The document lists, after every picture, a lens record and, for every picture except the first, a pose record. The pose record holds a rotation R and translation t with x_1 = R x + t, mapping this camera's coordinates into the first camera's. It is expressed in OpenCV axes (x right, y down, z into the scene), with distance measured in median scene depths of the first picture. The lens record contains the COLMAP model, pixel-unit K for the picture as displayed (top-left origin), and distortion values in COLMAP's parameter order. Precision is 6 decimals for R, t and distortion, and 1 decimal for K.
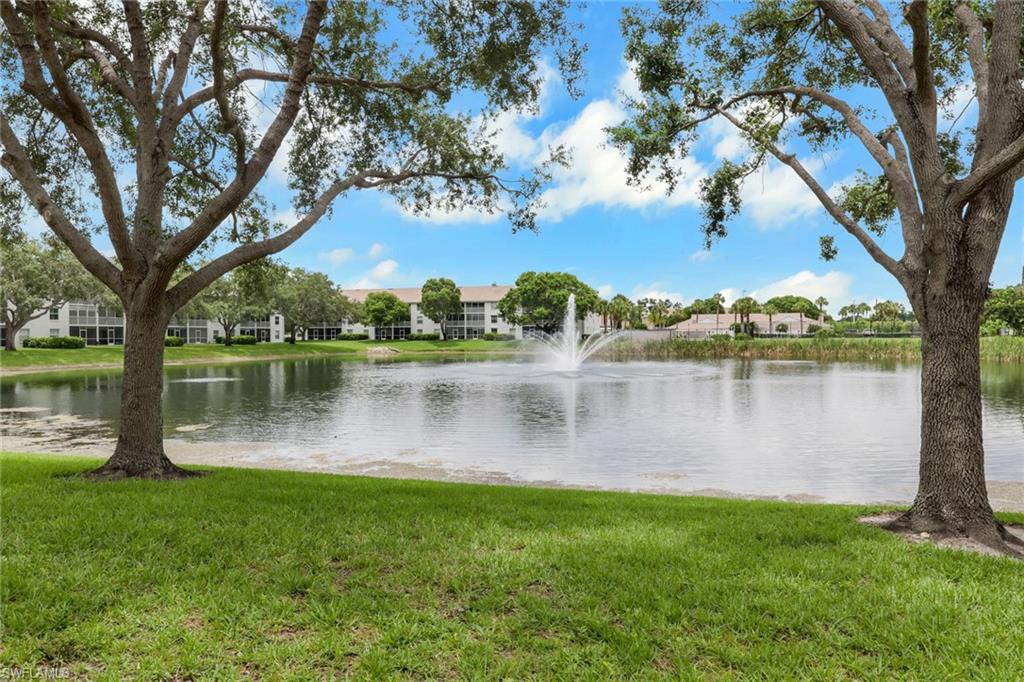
lens RADIAL K [[508.2, 0, 512.0], [0, 508.2, 341.0], [0, 0, 1]] dist [0.002728, 0.000572]
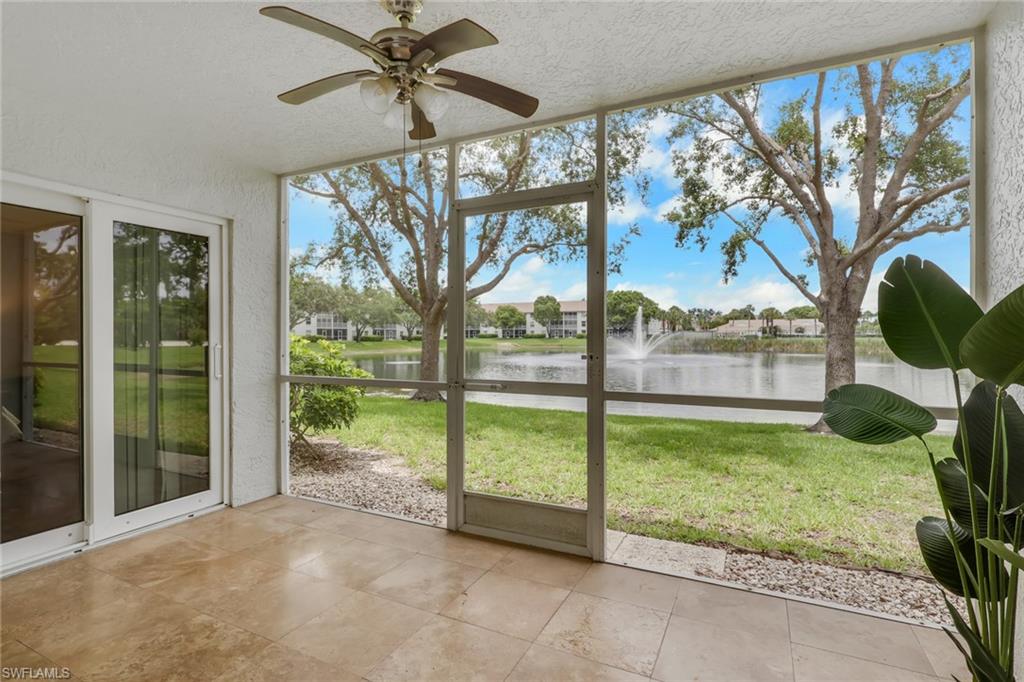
lens RADIAL K [[493.6, 0, 512.0], [0, 493.6, 341.0], [0, 0, 1]] dist [-0.000752, 0.000055]
pose [[0.992480, 0.004086, -0.122337, -0.066850], [-0.004115, 0.999992, 0.000011, 0.006671], [0.122336, 0.000493, 0.992489, -0.410641]]
